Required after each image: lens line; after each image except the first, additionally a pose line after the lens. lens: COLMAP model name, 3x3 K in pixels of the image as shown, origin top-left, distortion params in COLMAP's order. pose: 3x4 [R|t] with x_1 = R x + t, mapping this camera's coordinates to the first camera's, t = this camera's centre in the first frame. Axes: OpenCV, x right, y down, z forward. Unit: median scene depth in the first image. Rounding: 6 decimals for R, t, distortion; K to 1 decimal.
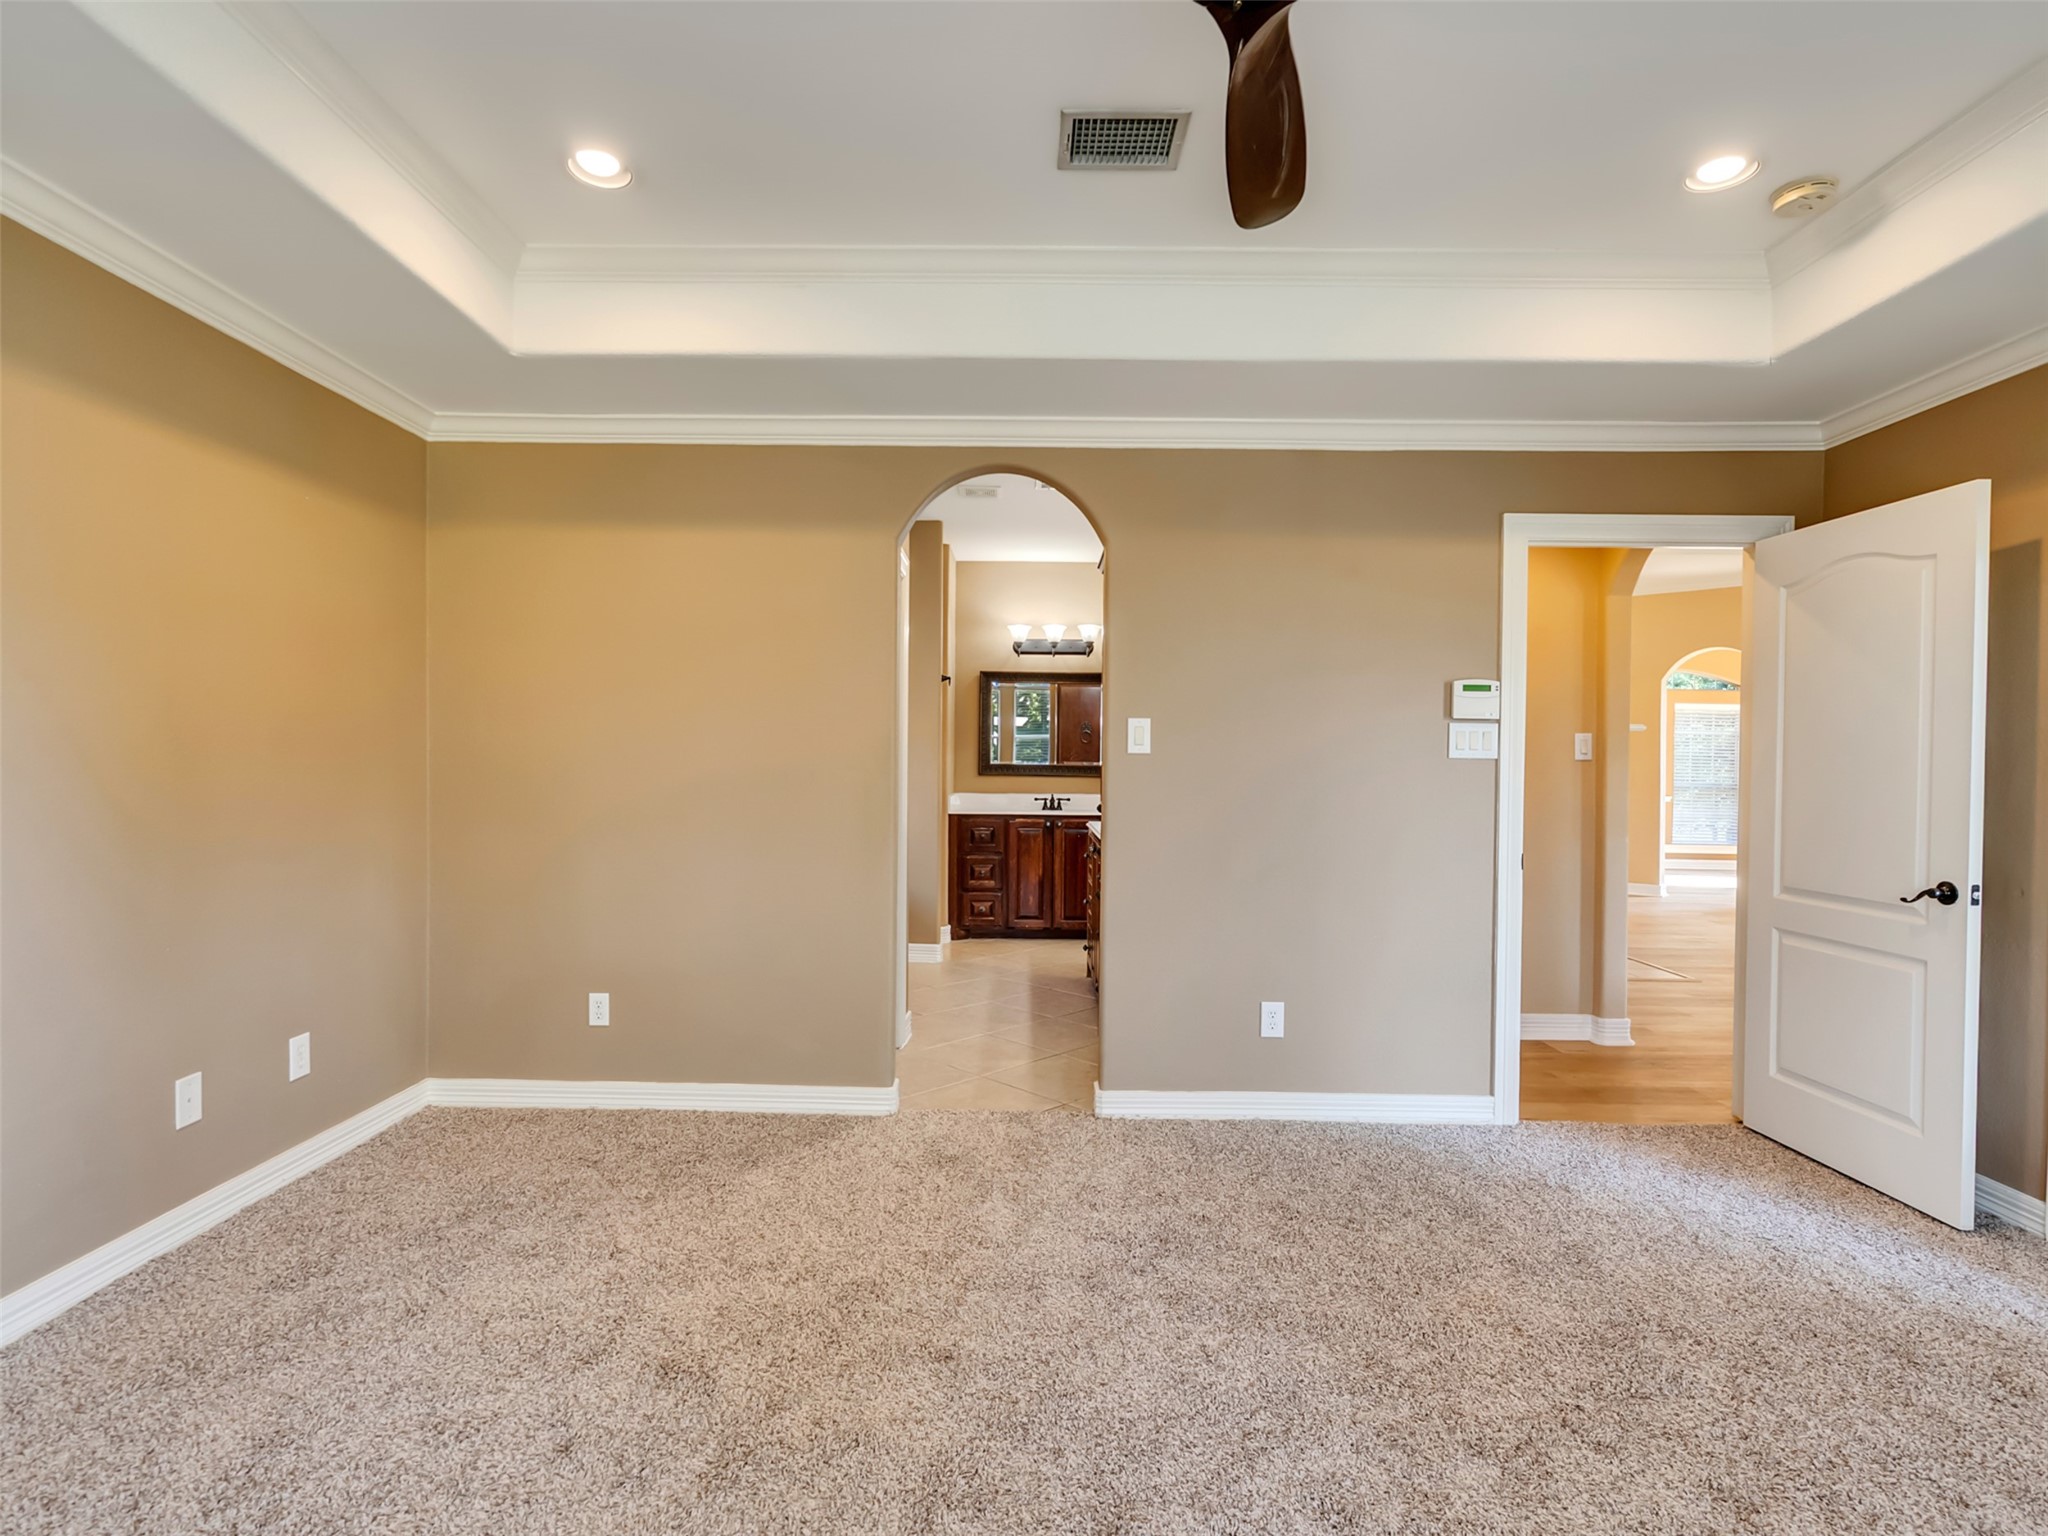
lens RADIAL K [[1048.1, 0, 1012.3], [0, 1048.1, 768.2], [0, 0, 1]] dist [-0.005680, 0.003569]
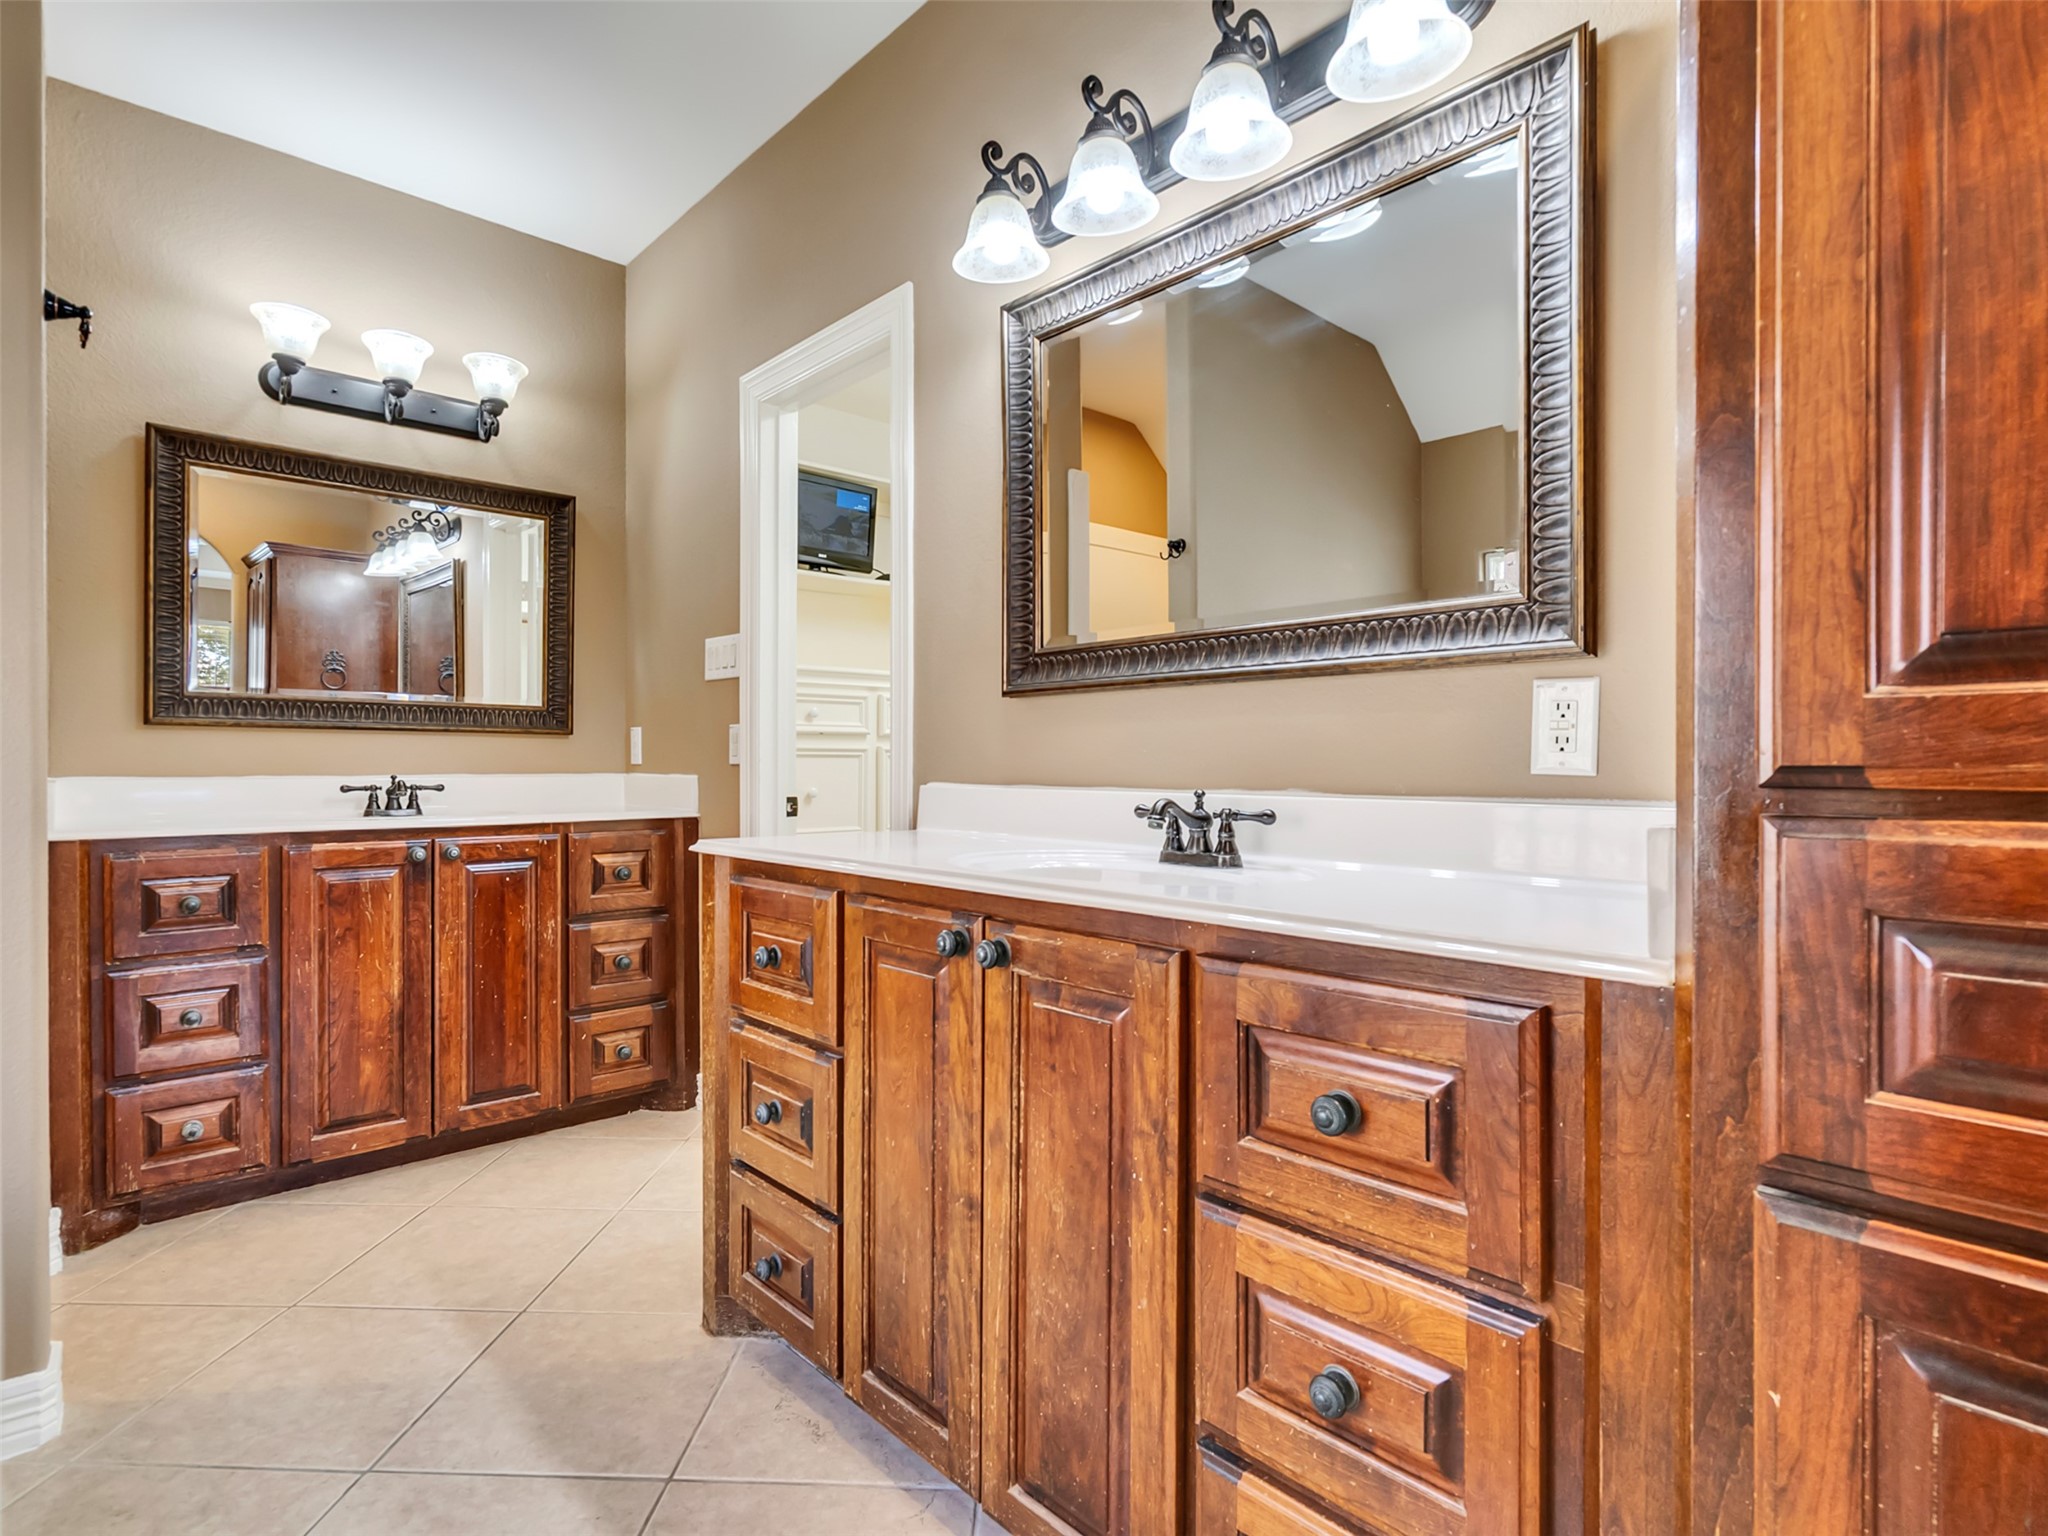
lens RADIAL K [[1048.1, 0, 1007.1], [0, 1048.1, 765.1], [0, 0, 1]] dist [-0.005680, 0.003569]
pose [[0.730608, -0.011708, 0.682697, -0.128911], [0.010836, 0.999926, 0.005553, 0.046496], [-0.682712, 0.003340, 0.730680, 1.193482]]
